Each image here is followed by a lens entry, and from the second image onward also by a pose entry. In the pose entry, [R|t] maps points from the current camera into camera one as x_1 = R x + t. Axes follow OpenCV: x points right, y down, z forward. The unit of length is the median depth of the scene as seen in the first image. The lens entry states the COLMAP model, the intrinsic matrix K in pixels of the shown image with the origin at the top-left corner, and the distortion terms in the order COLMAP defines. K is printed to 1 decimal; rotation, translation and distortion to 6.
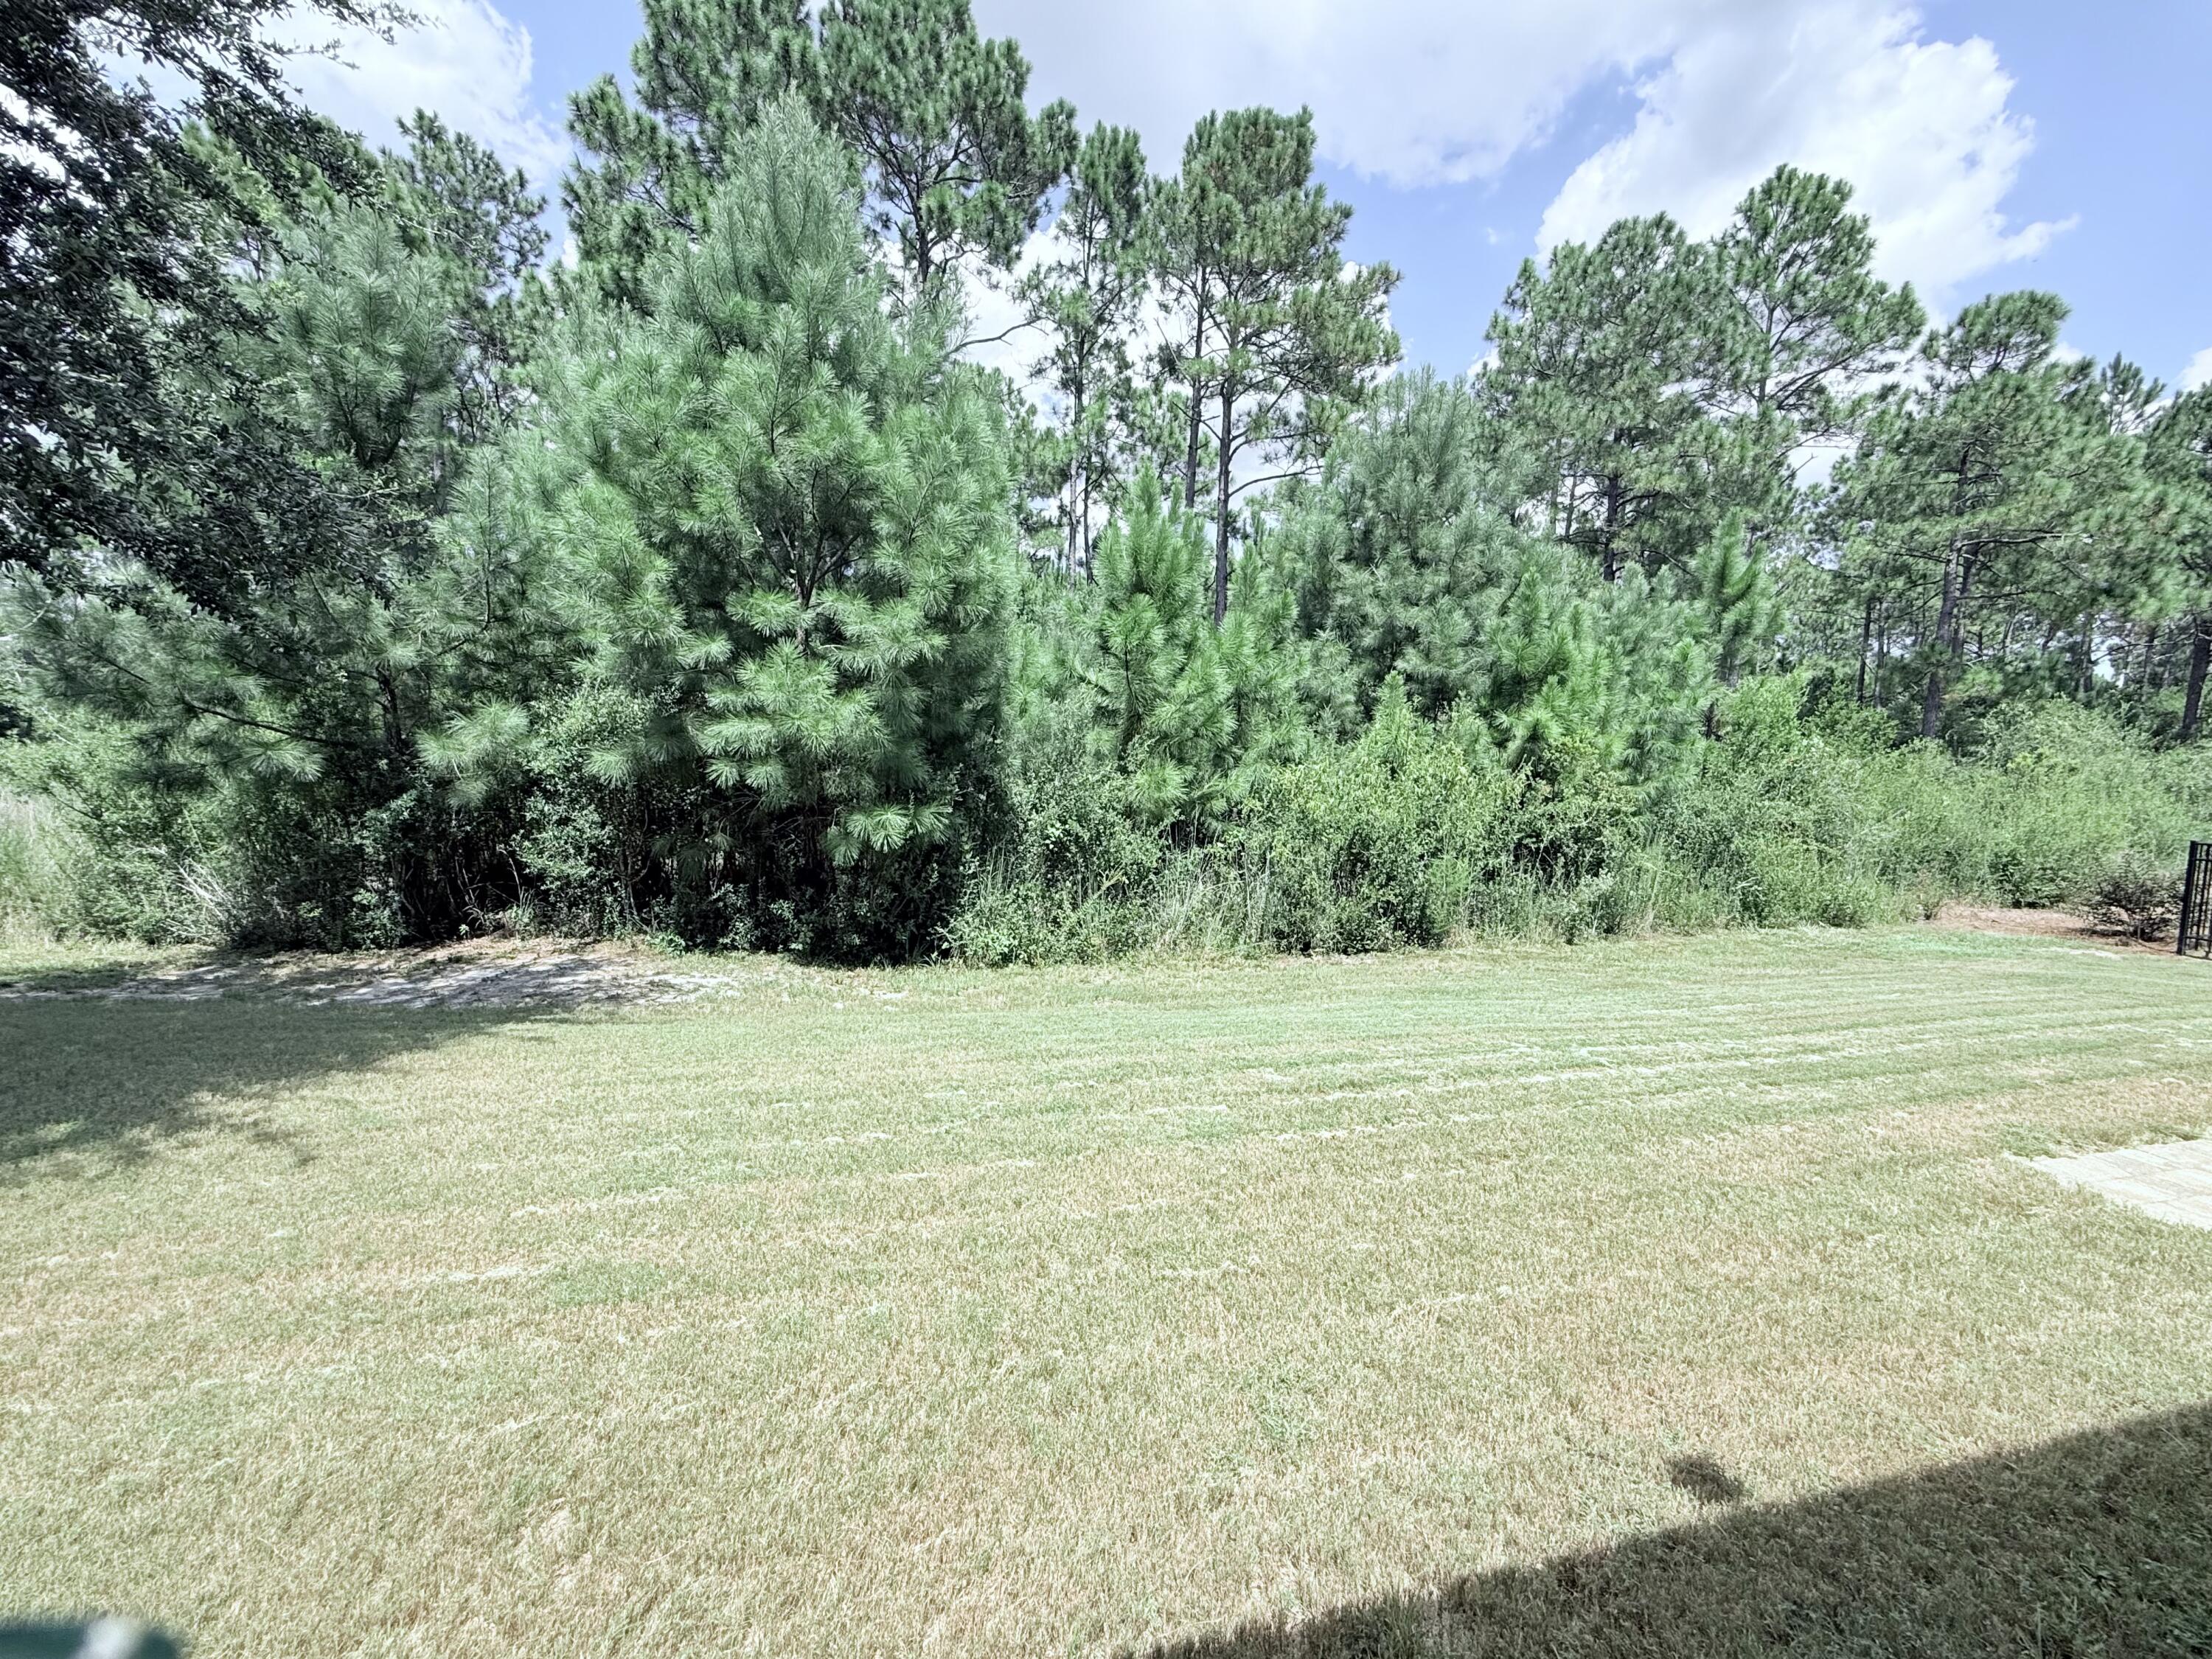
lens RADIAL K [[955.2, 0, 1103.7], [0, 955.2, 827.7], [0, 0, 1]] dist [0.001873, -0.000315]
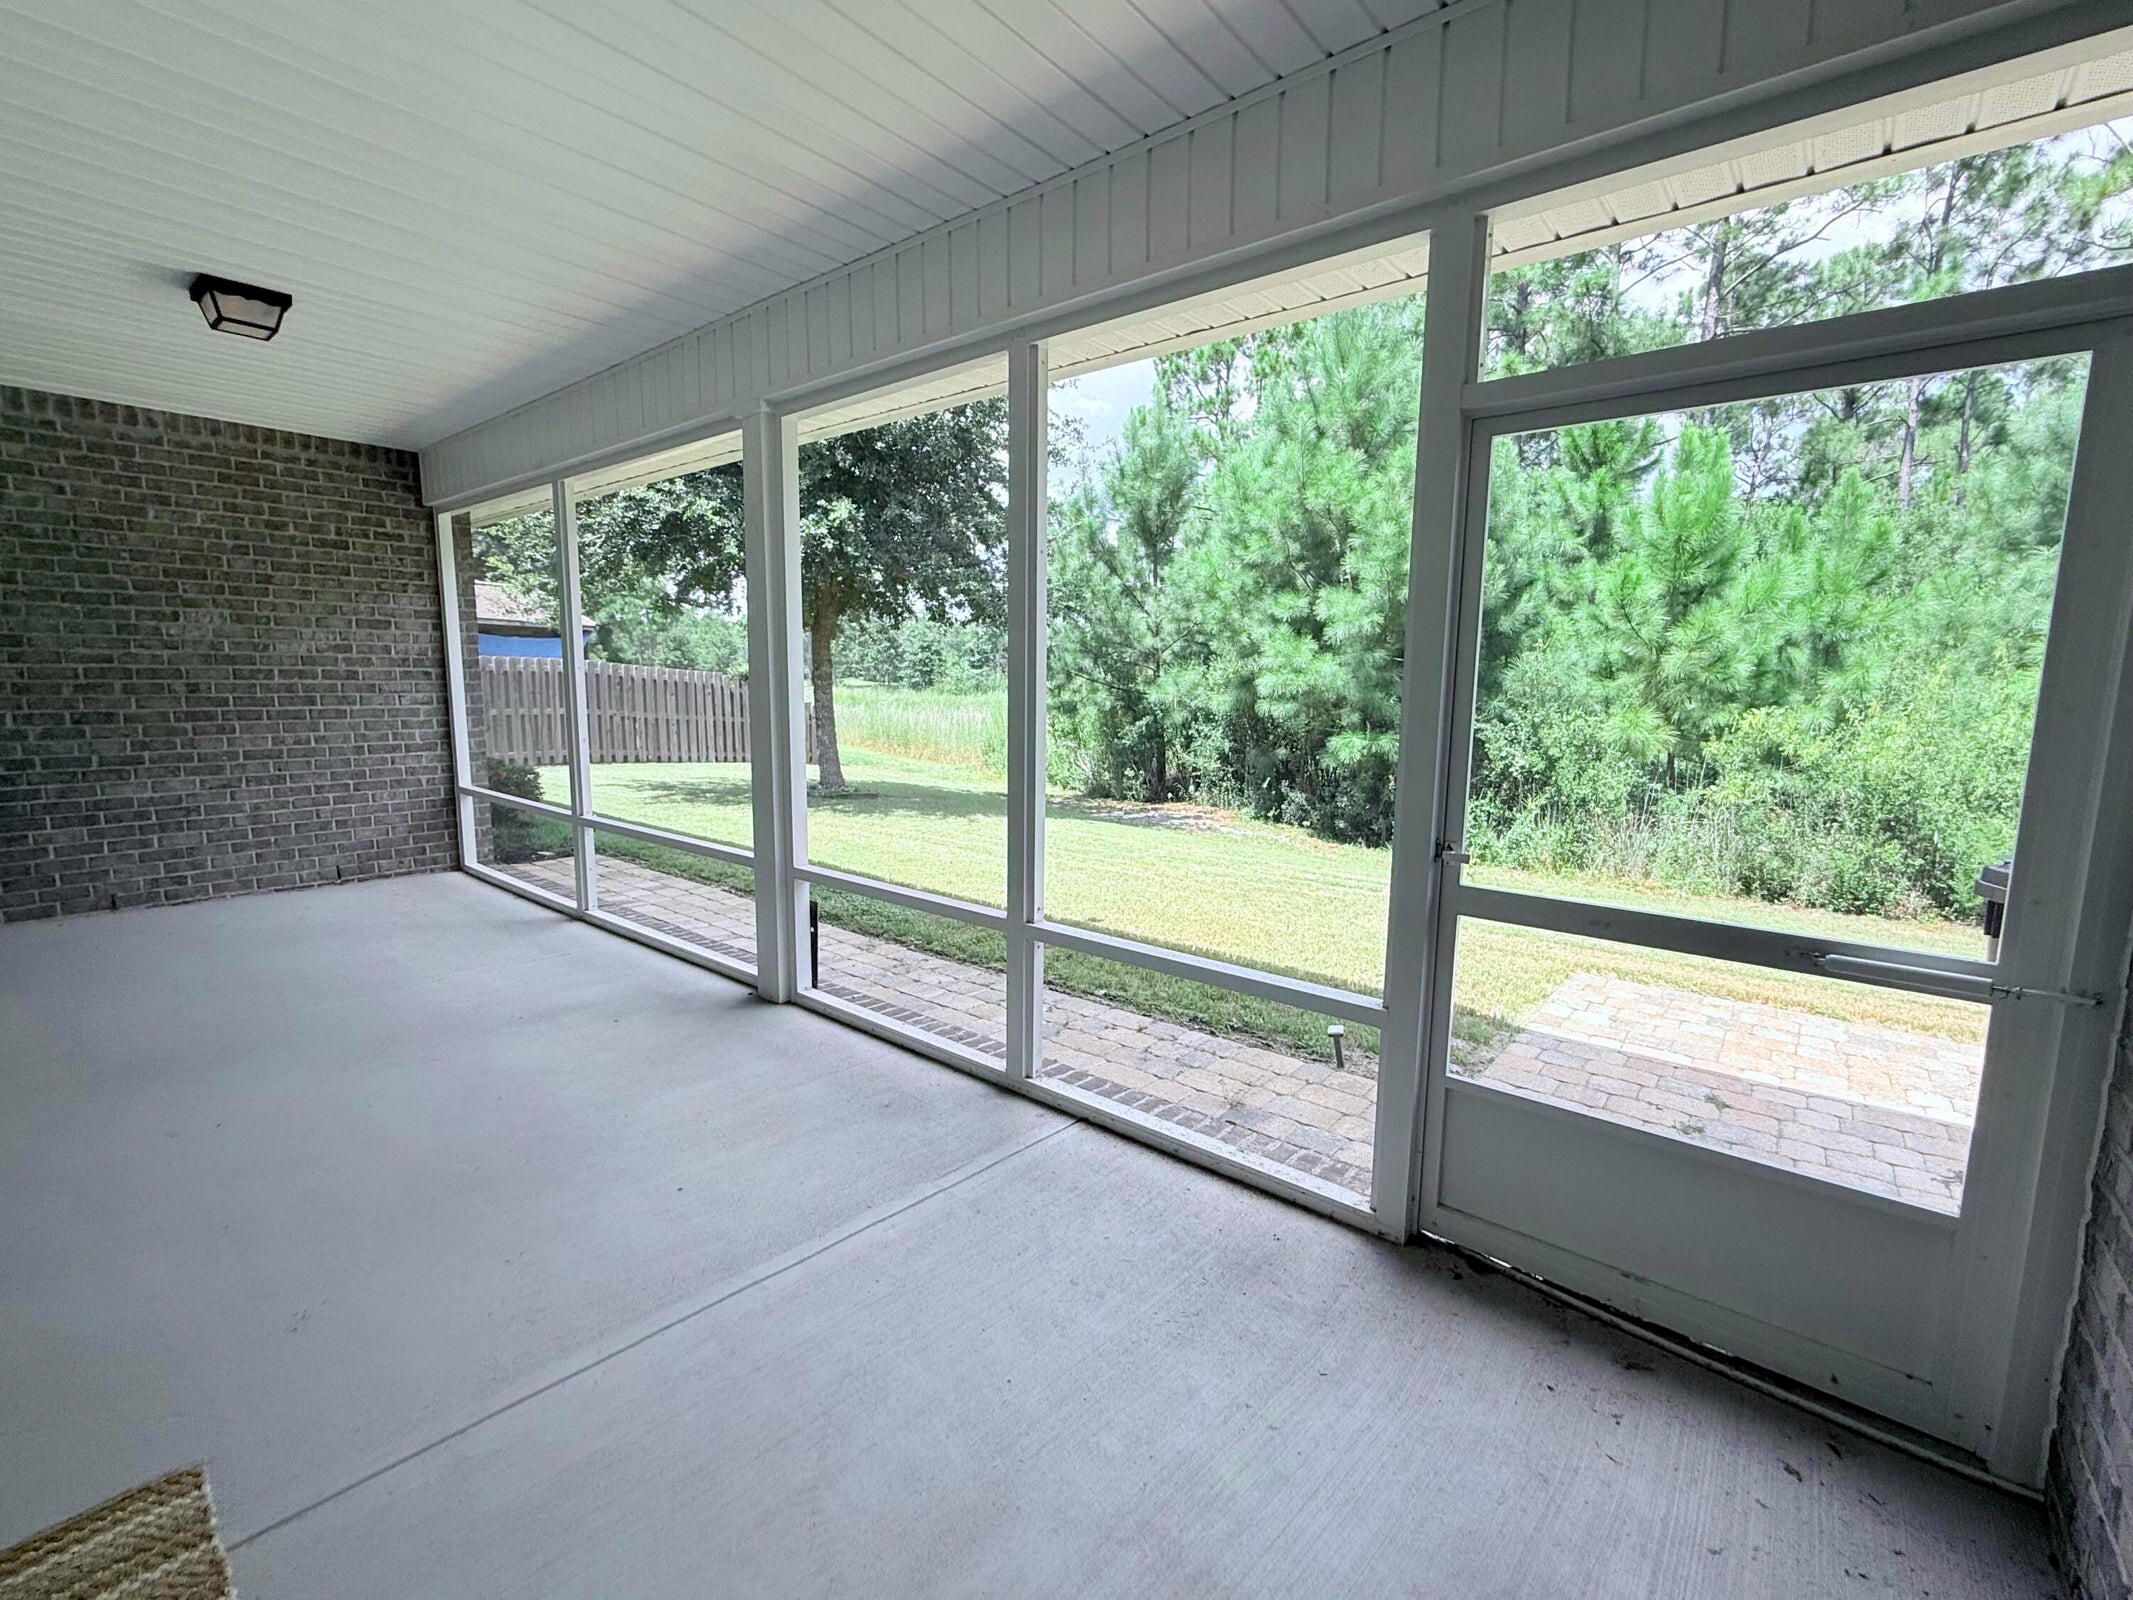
lens RADIAL K [[921.1, 0, 1064.3], [0, 921.1, 798.3], [0, 0, 1]] dist [0.001873, -0.000315]
pose [[0.587140, 0.091053, -0.804348, 0.373149], [-0.073782, 0.995537, 0.058838, 0.015314], [0.806116, 0.024800, 0.591237, -0.107789]]
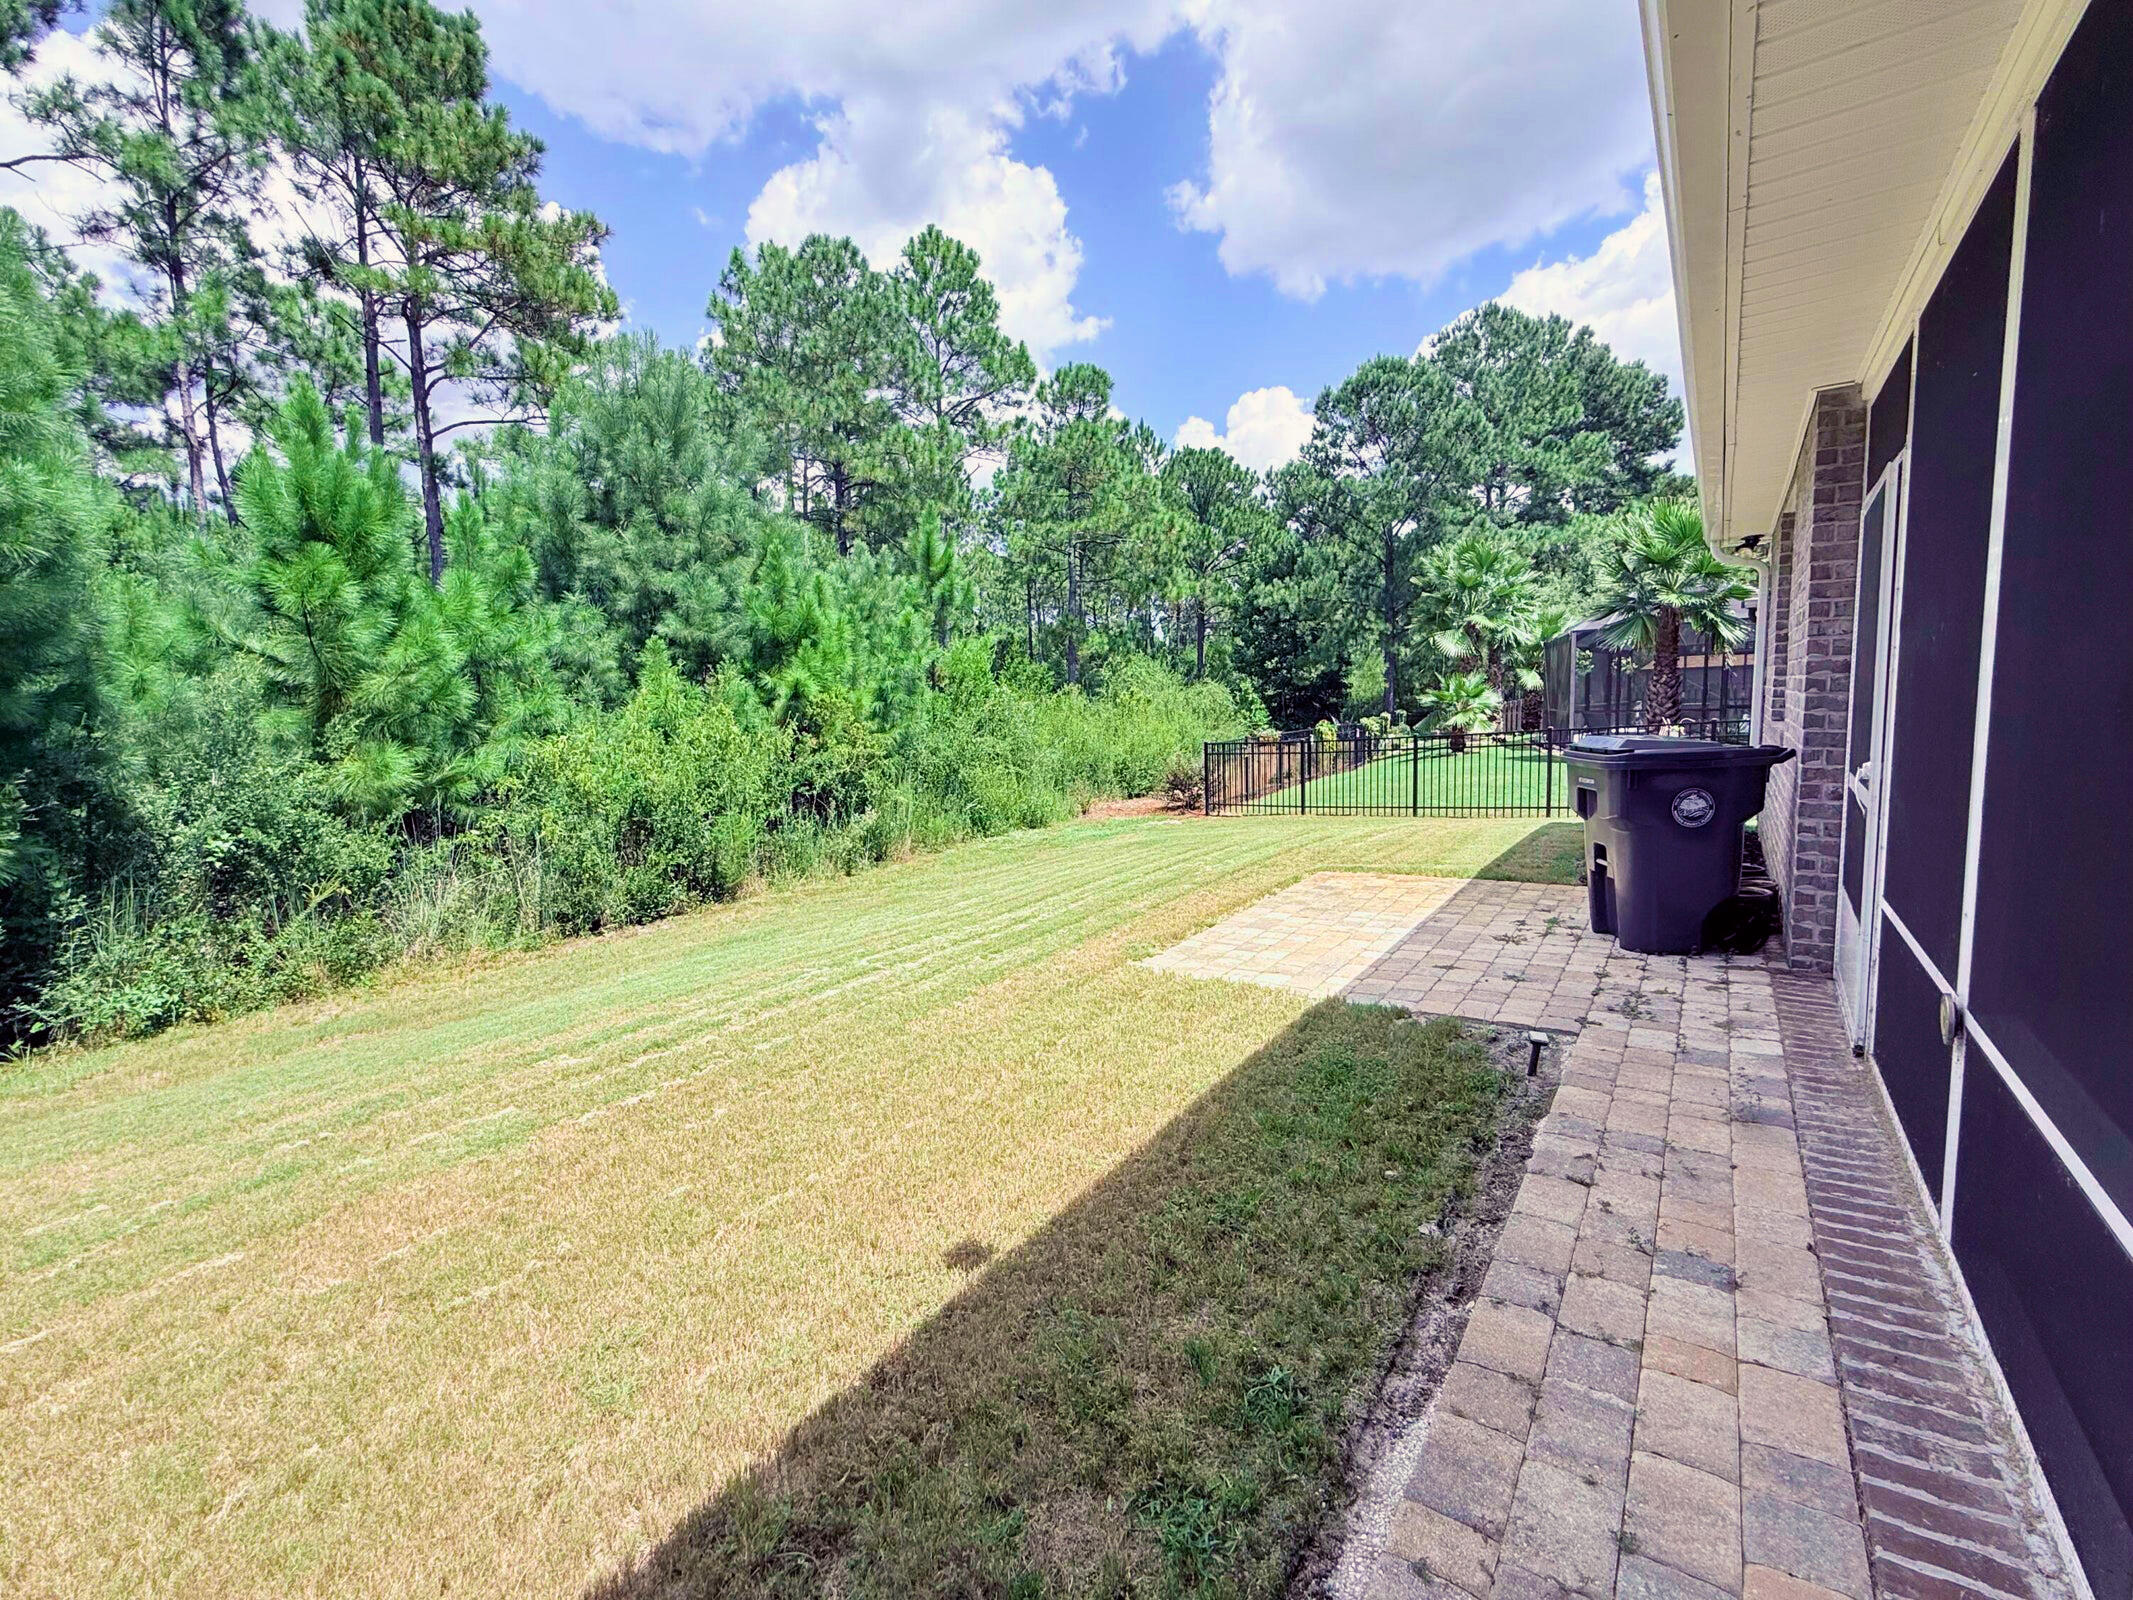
lens RADIAL K [[921.1, 0, 1064.3], [0, 921.1, 798.3], [0, 0, 1]] dist [0.001873, -0.000315]
pose [[0.765013, -0.117127, 0.633274, 0.001696], [0.110318, 0.992622, 0.050323, 0.002911], [-0.634496, 0.031364, 0.772290, -0.007612]]
